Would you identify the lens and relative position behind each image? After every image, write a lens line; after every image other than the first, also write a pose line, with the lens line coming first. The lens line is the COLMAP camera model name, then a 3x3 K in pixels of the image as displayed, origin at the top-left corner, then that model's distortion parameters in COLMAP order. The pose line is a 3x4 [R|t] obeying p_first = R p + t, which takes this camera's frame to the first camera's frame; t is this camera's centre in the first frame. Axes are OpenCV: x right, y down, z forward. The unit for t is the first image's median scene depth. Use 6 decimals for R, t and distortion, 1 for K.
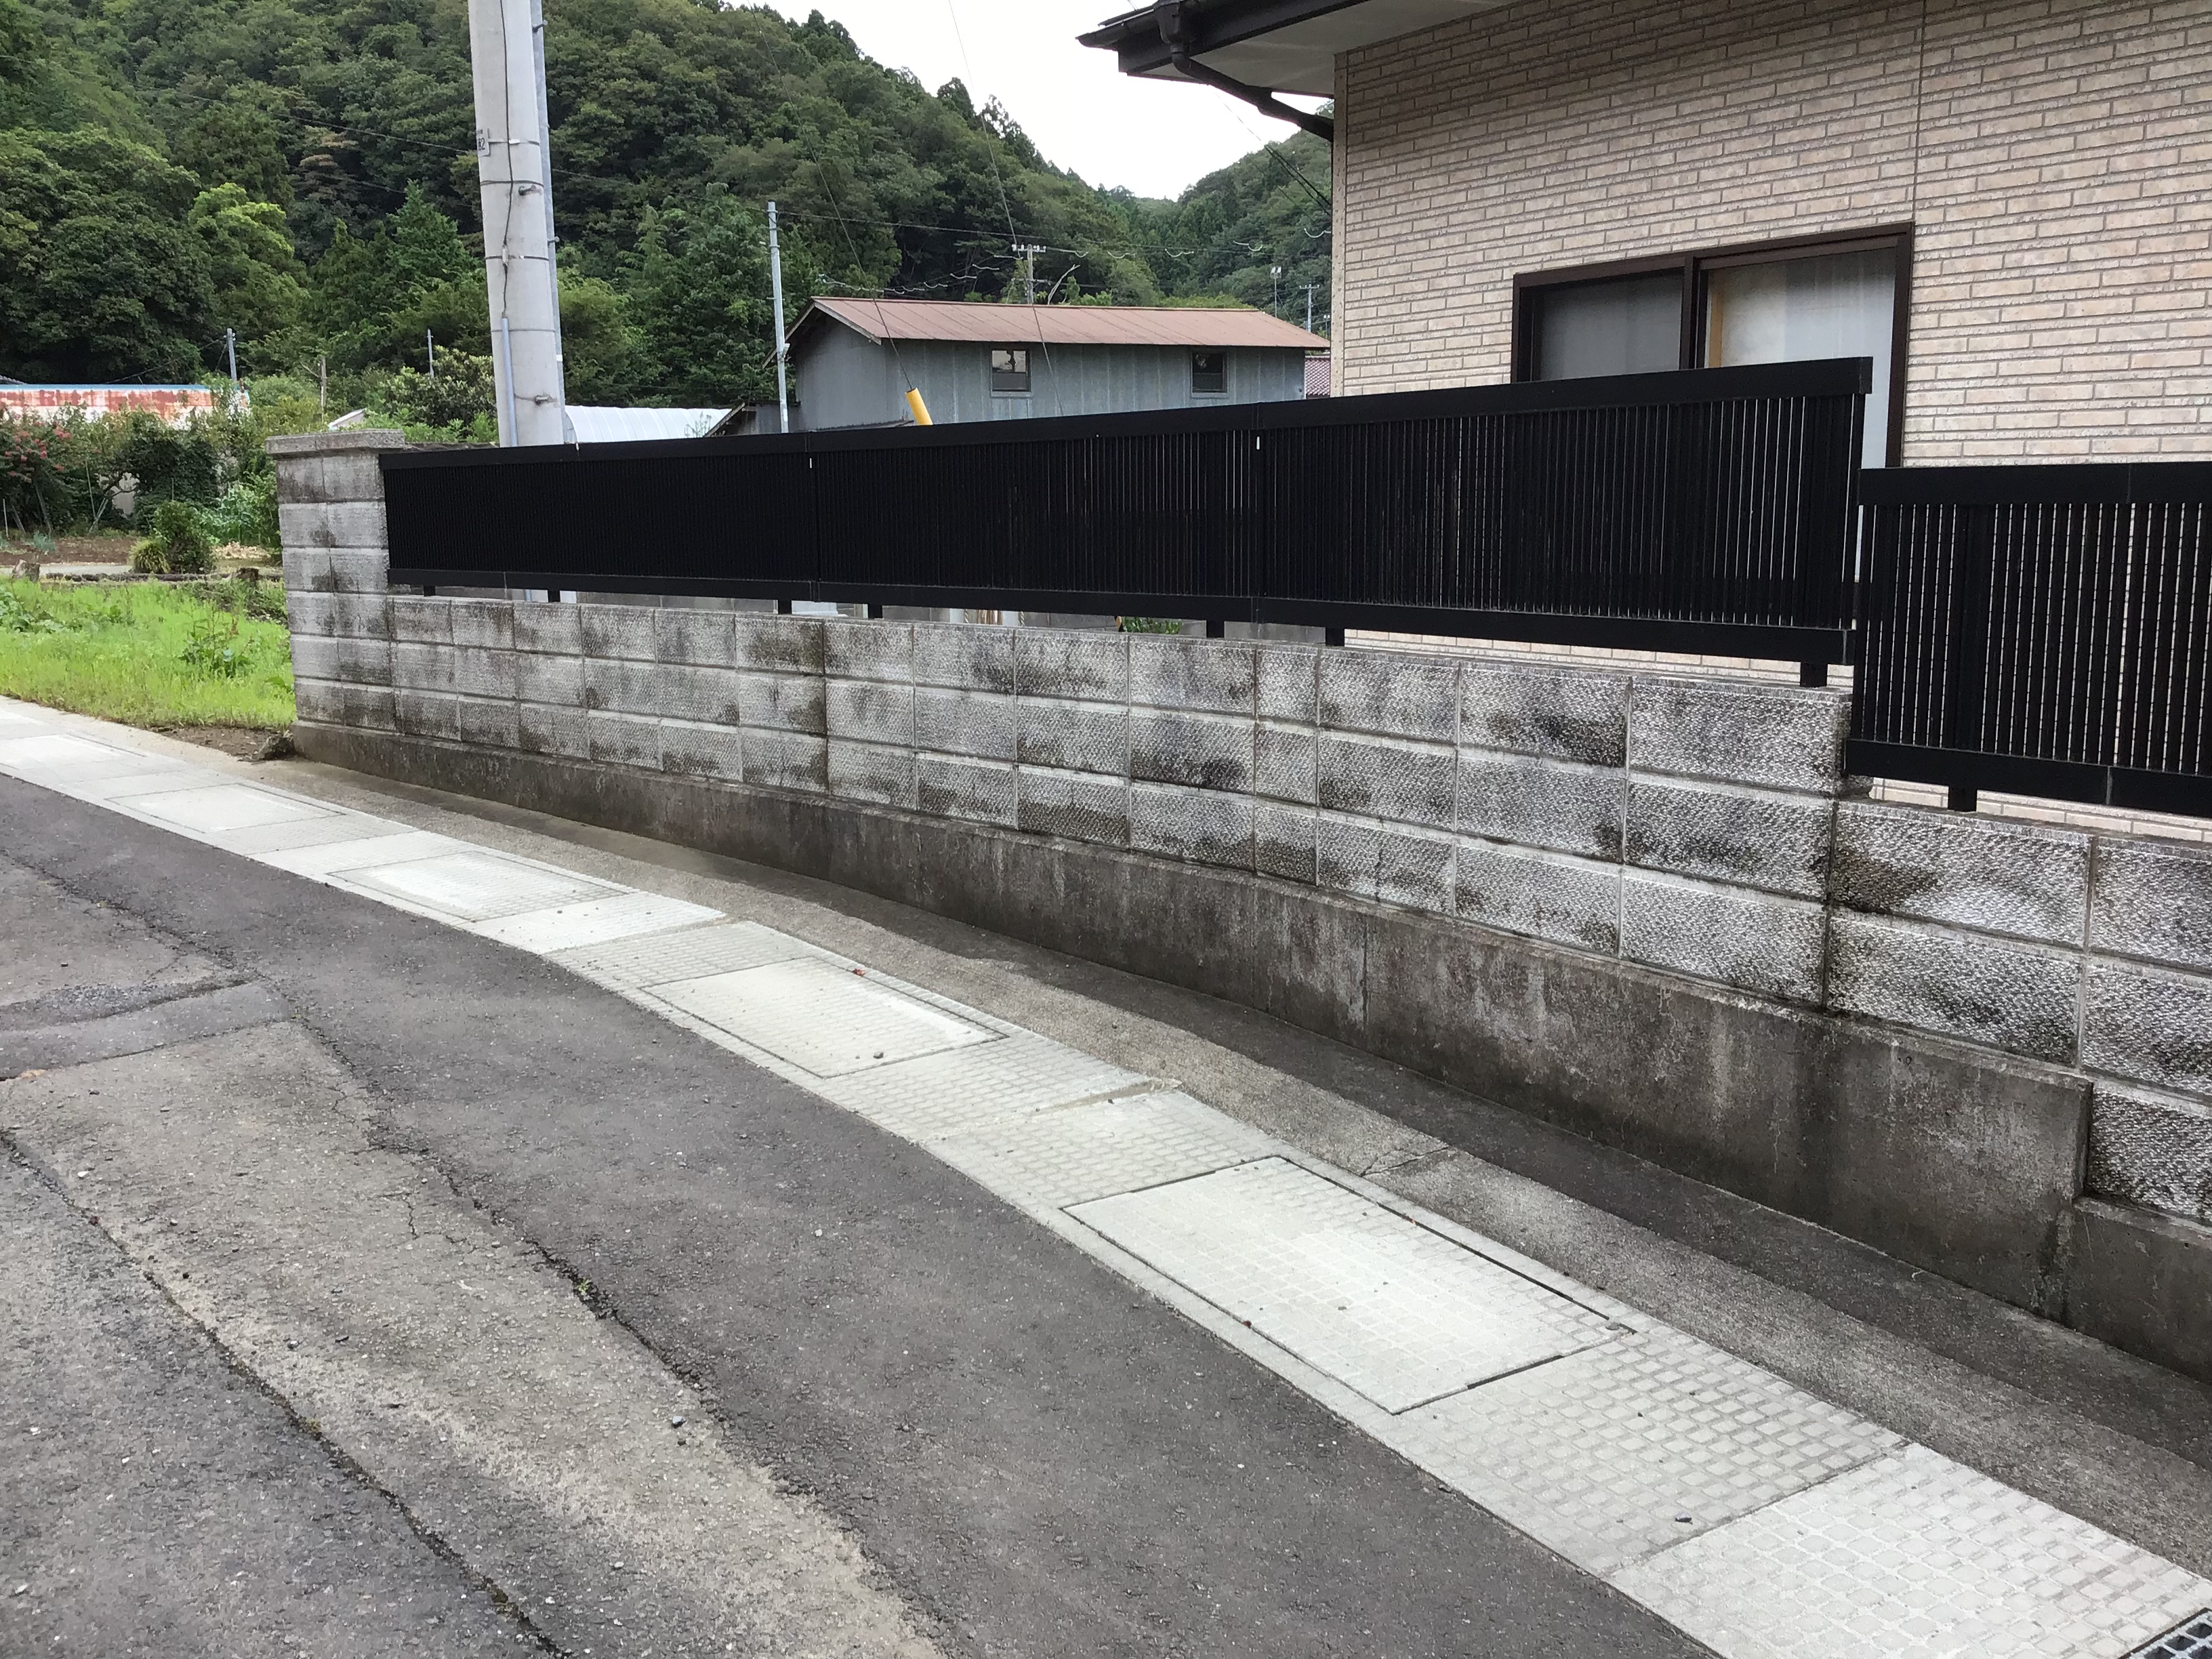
lens RADIAL K [[2030.2, 0, 1191.0], [0, 2030.2, 825.3], [0, 0, 1]] dist [0.027520, 0.000000]
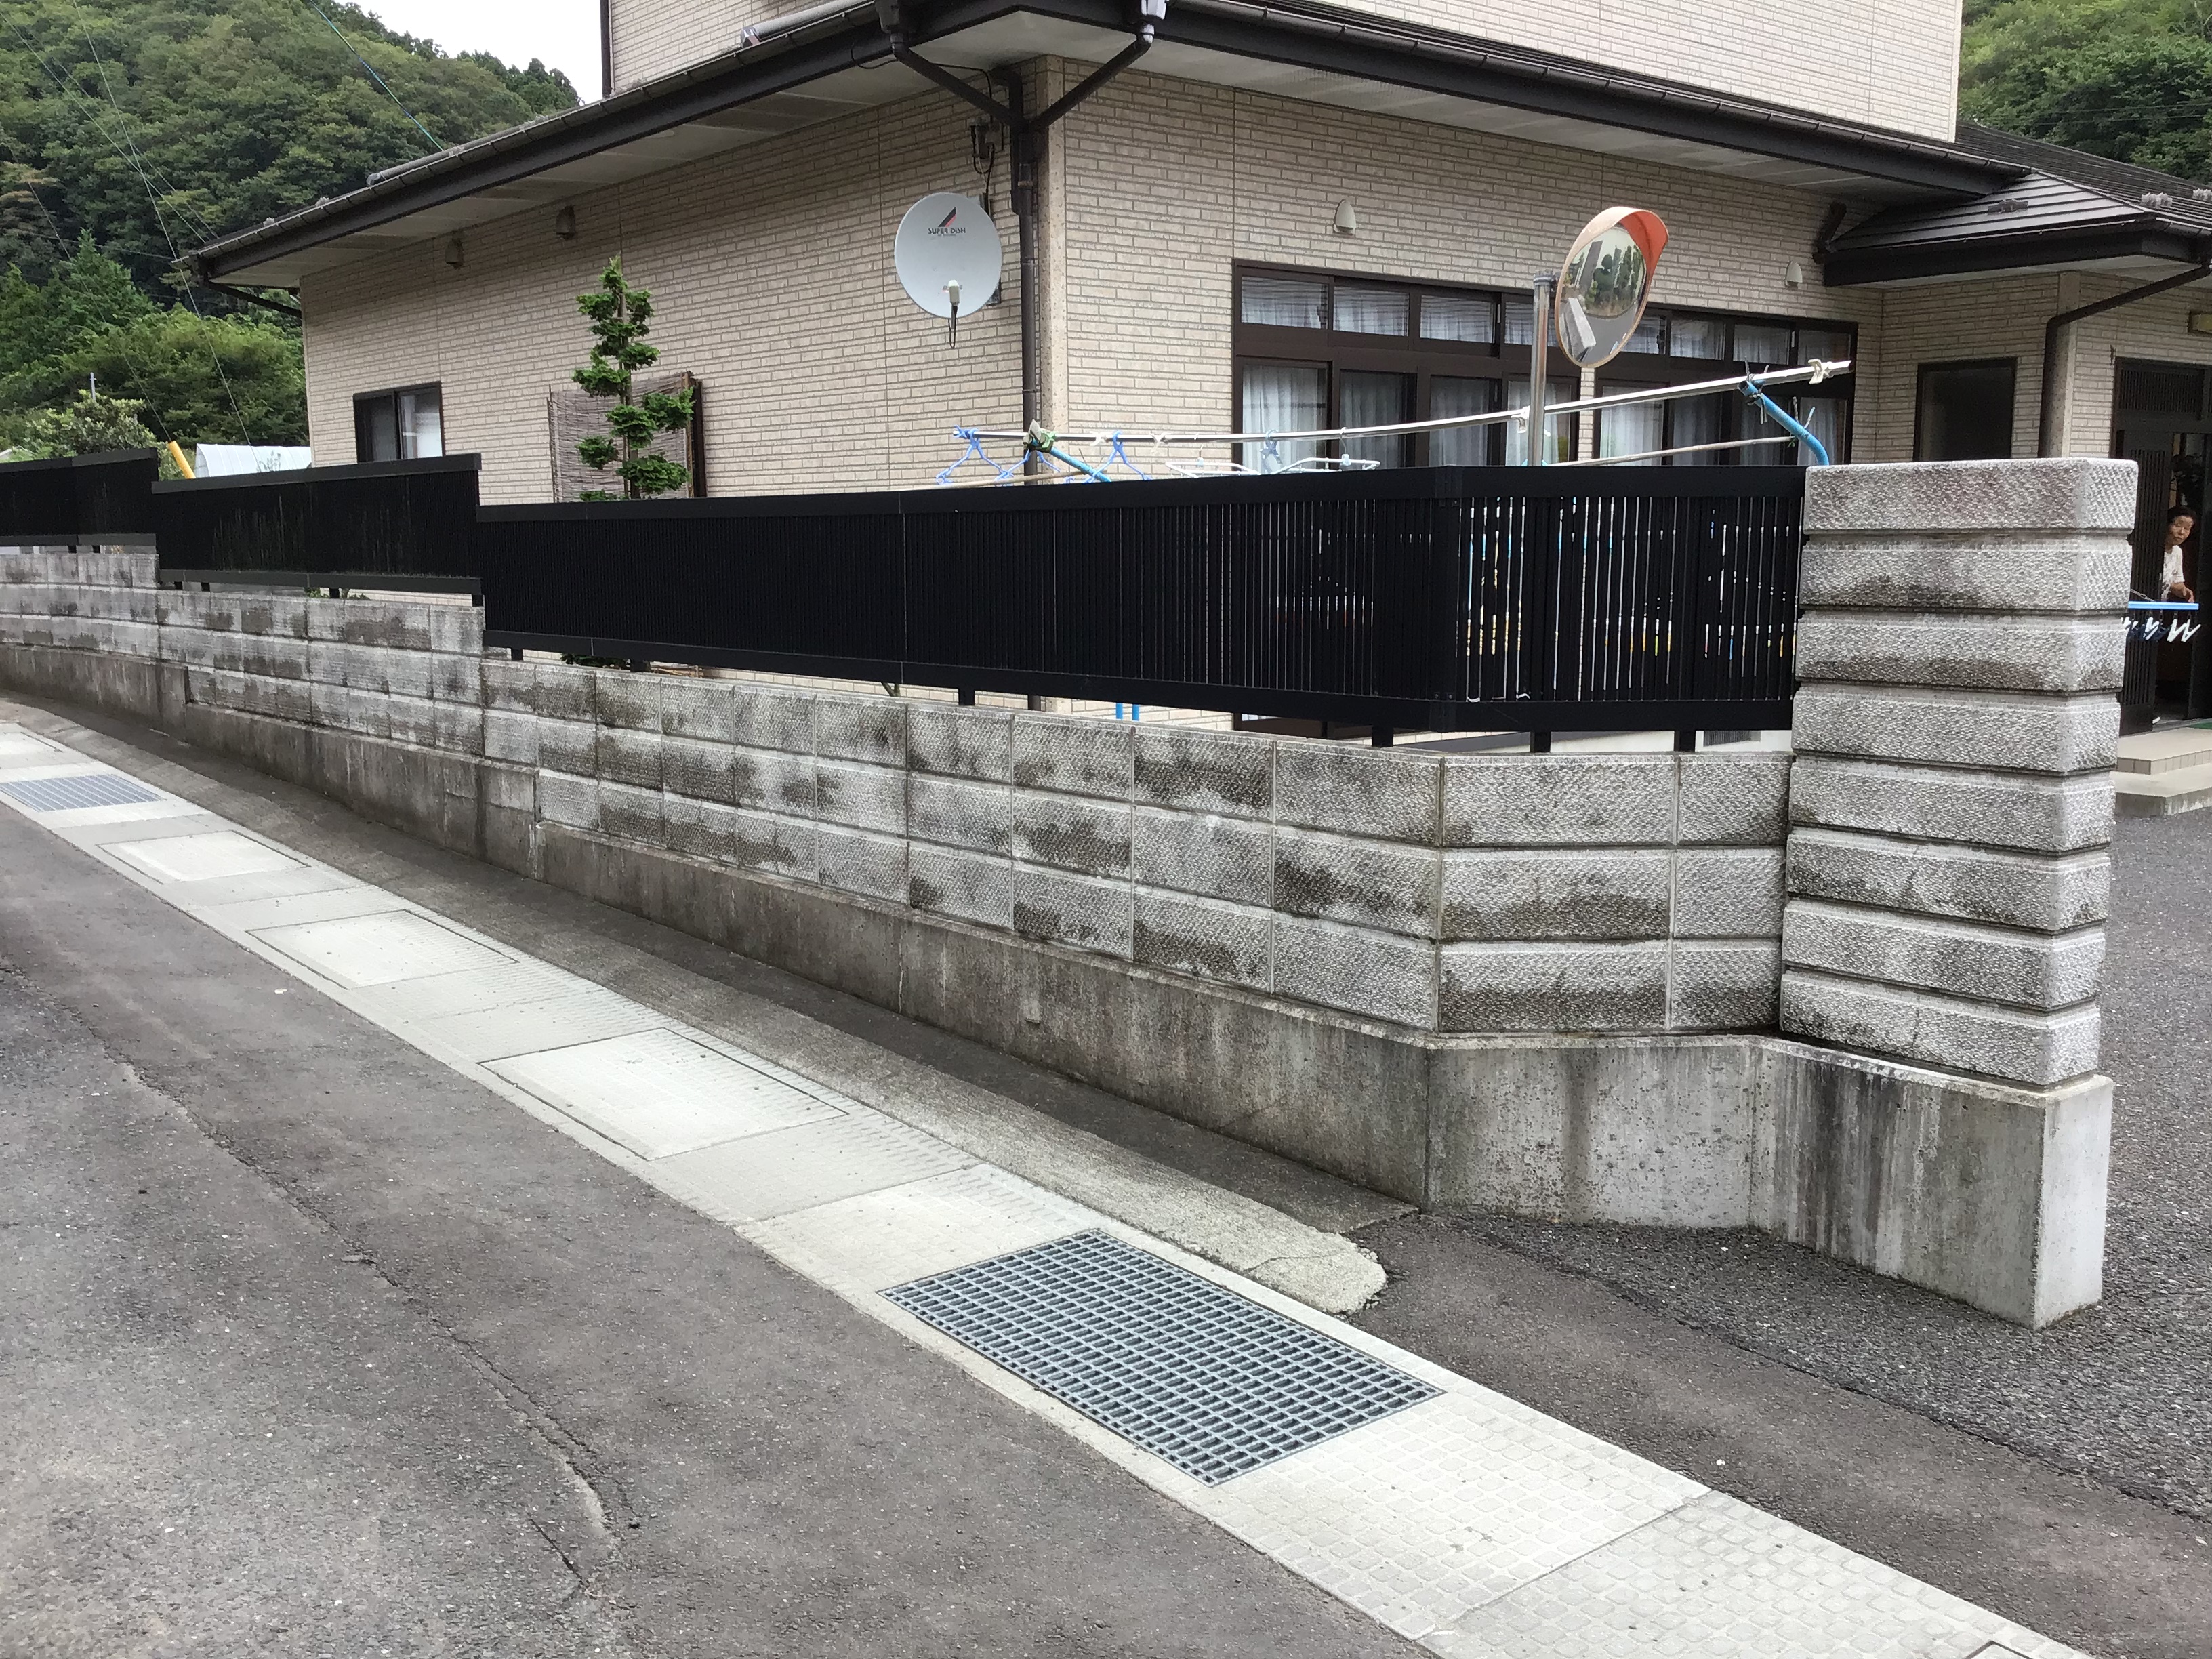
lens RADIAL K [[2030.2, 0, 1121.3], [0, 2030.2, 826.2], [0, 0, 1]] dist [0.027520, 0.000000]
pose [[0.996460, -0.006089, 0.083848, 0.024303], [0.007863, 0.999752, -0.020844, 0.006763], [-0.083701, 0.021430, 0.996260, -0.034997]]
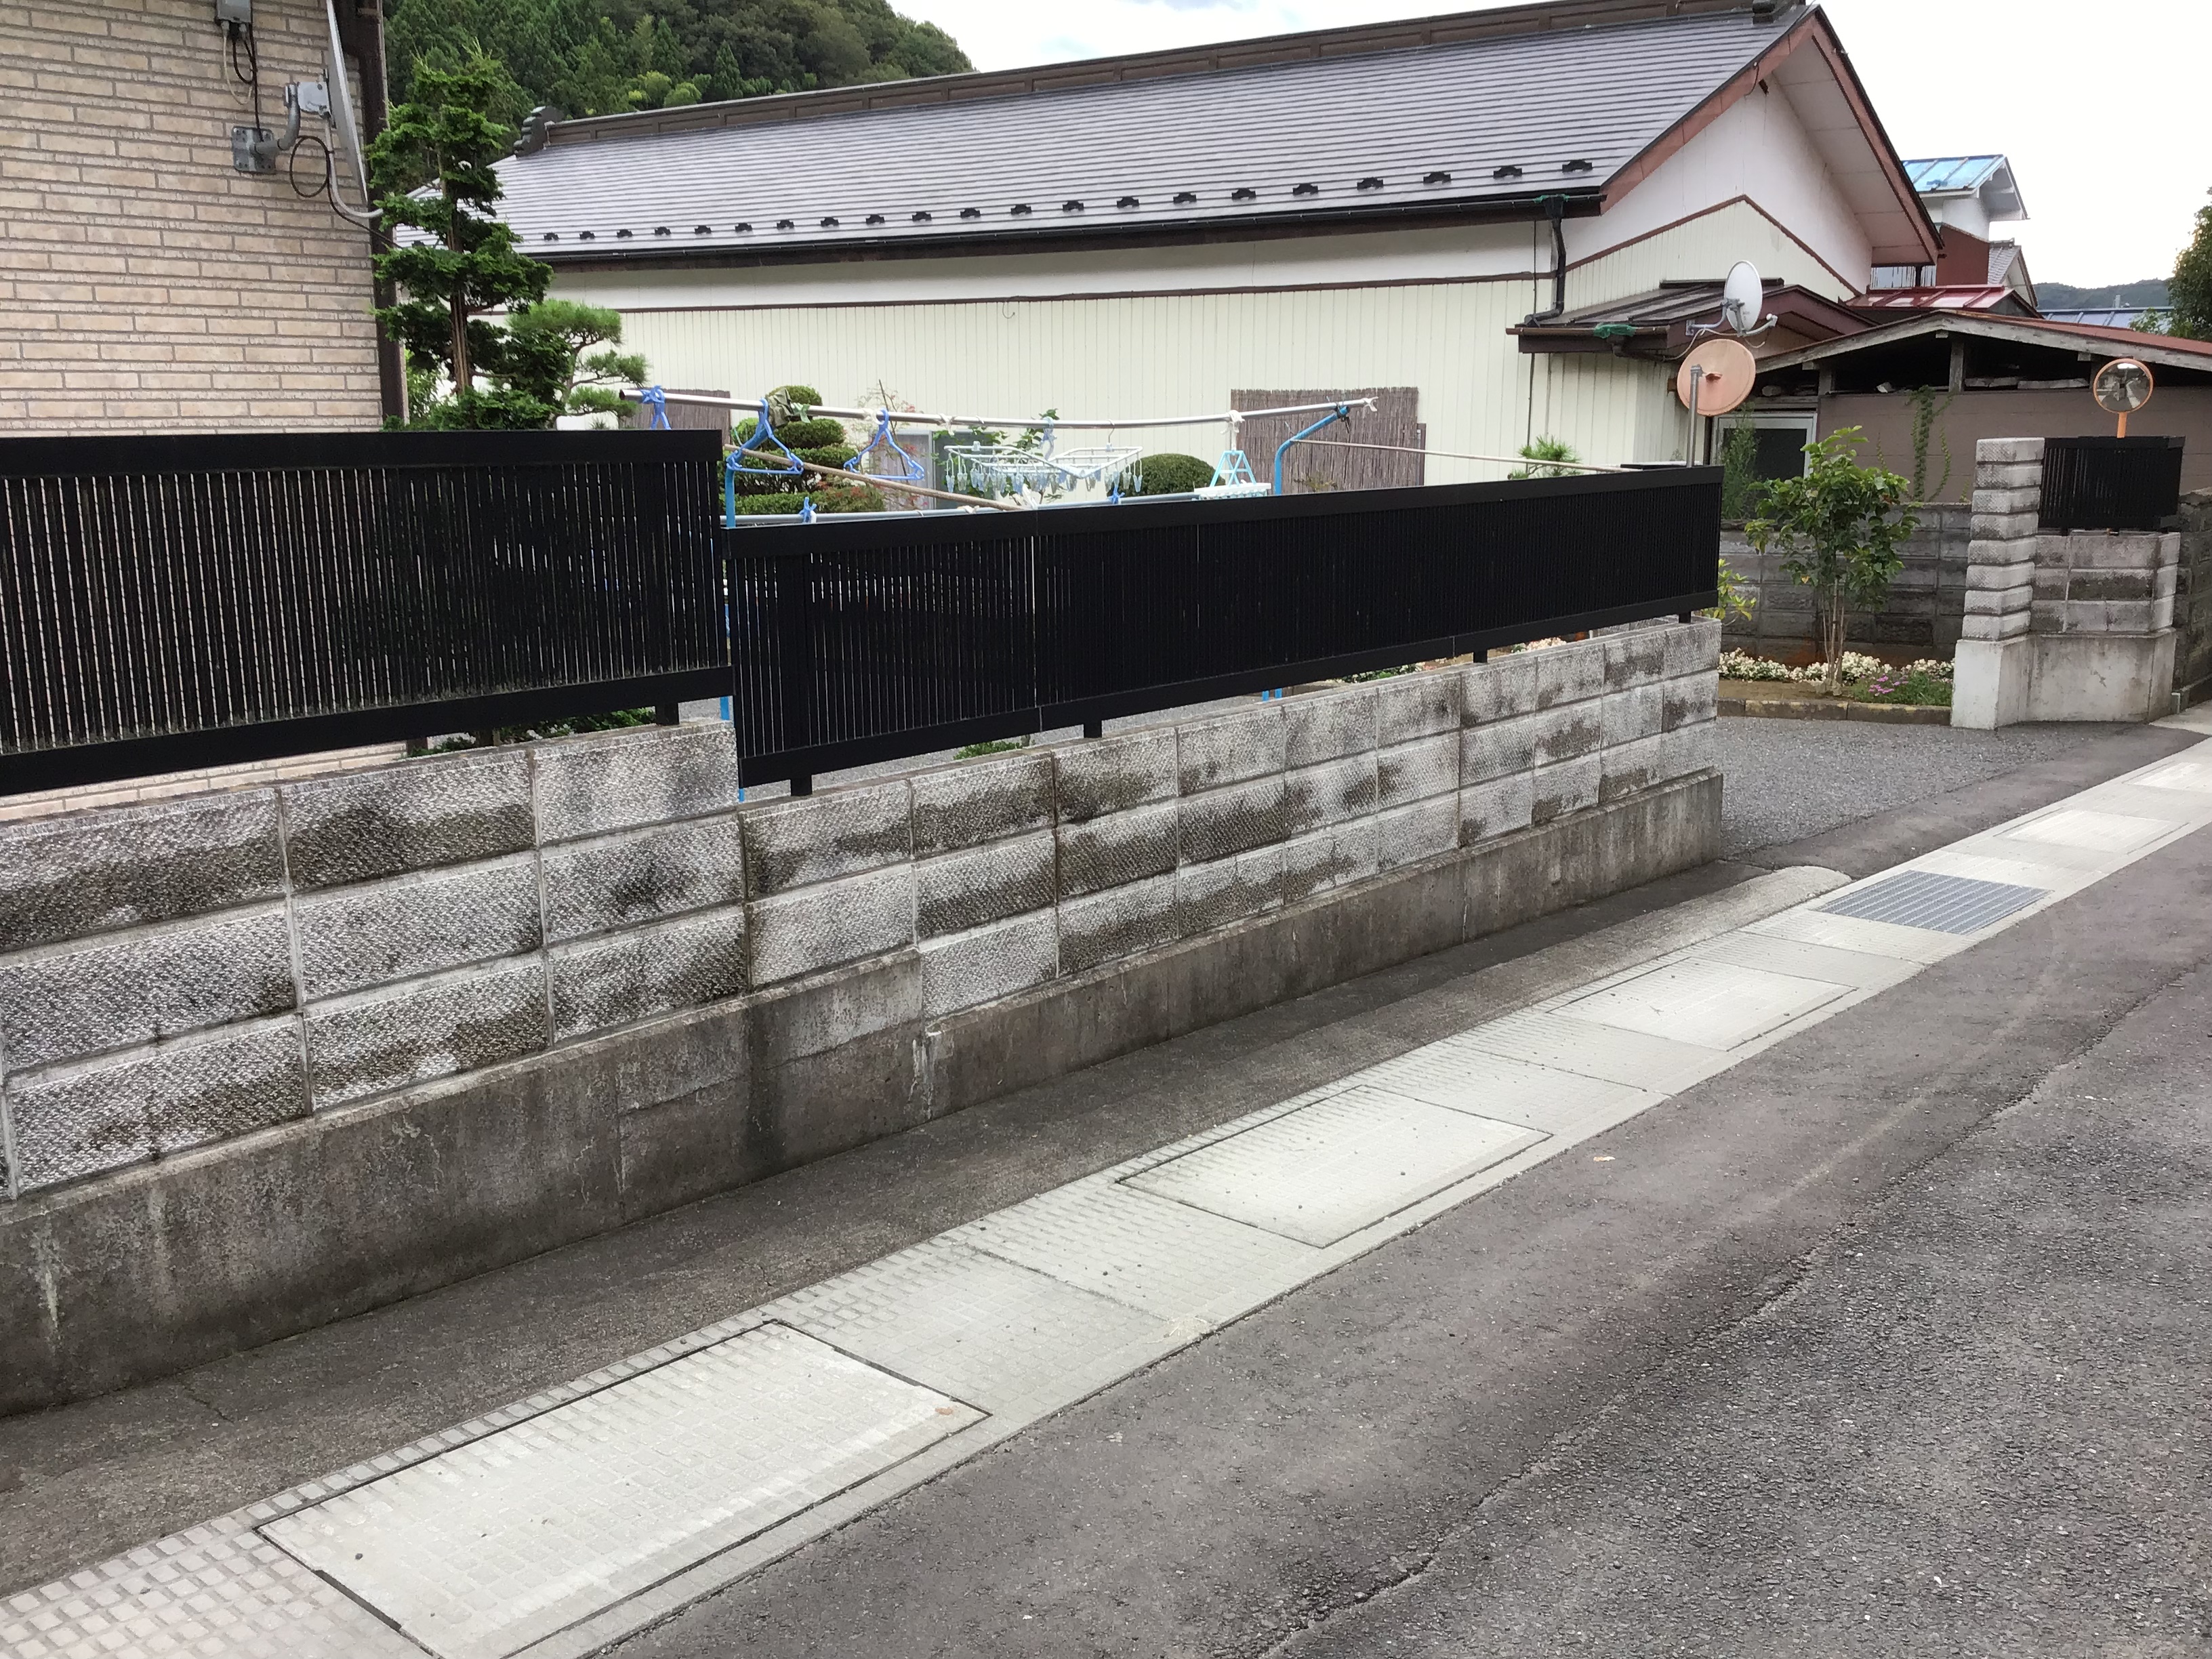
lens RADIAL K [[2030.2, 0, 1126.5], [0, 2030.2, 840.0], [0, 0, 1]] dist [0.027520, 0.000000]
pose [[-0.266754, -0.197929, 0.943221, -0.794053], [0.152134, 0.957766, 0.244006, -0.223006], [-0.951681, 0.208586, -0.225376, 1.092144]]
